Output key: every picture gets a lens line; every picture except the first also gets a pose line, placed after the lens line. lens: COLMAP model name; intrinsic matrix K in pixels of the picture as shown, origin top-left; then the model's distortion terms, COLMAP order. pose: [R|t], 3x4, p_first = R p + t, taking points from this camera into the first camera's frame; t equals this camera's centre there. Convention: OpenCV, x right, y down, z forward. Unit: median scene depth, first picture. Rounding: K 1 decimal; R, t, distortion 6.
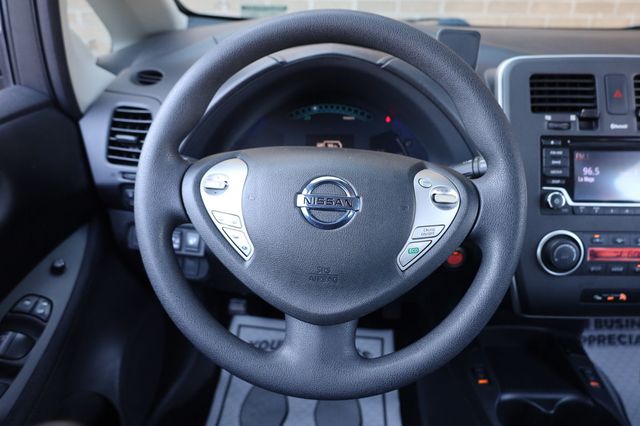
lens RADIAL K [[441.9, 0, 317.5], [0, 441.9, 214.4], [0, 0, 1]] dist [0.004937, 0.004856]
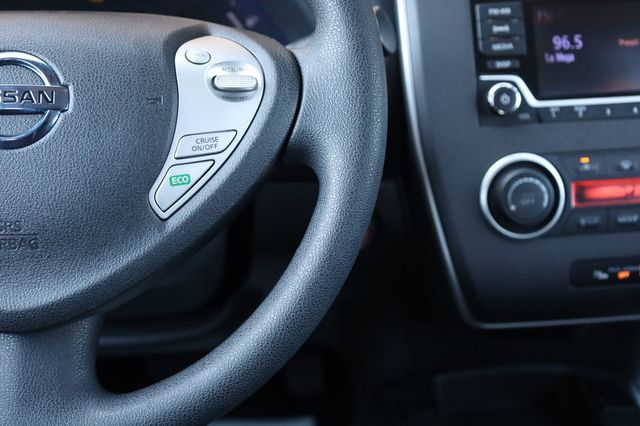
lens RADIAL K [[930.6, 0, 319.2], [0, 930.6, 215.5], [0, 0, 1]] dist [-0.001452, 0.000000]
pose [[0.994908, -0.070766, 0.071770, 0.221548], [0.072926, 0.996946, -0.027942, 0.124185], [-0.069573, 0.033033, 0.997030, -0.105583]]
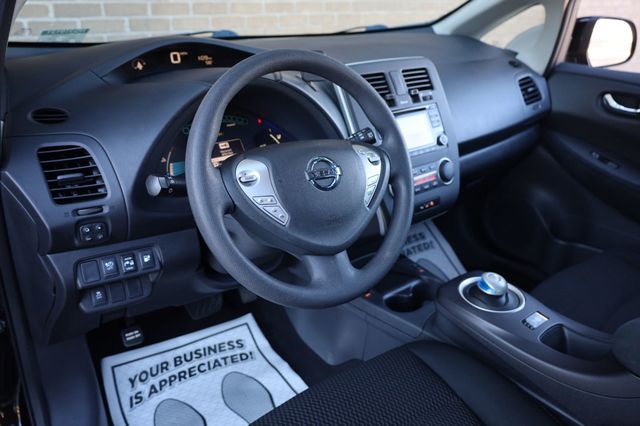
lens RADIAL K [[511.8, 0, 315.2], [0, 511.8, 209.3], [0, 0, 1]] dist [0.001180, 0.003679]
pose [[0.774247, -0.252629, 0.580277, -0.756325], [0.273743, 0.960350, 0.052849, -0.010340], [-0.570620, 0.117929, 0.812703, -0.287813]]
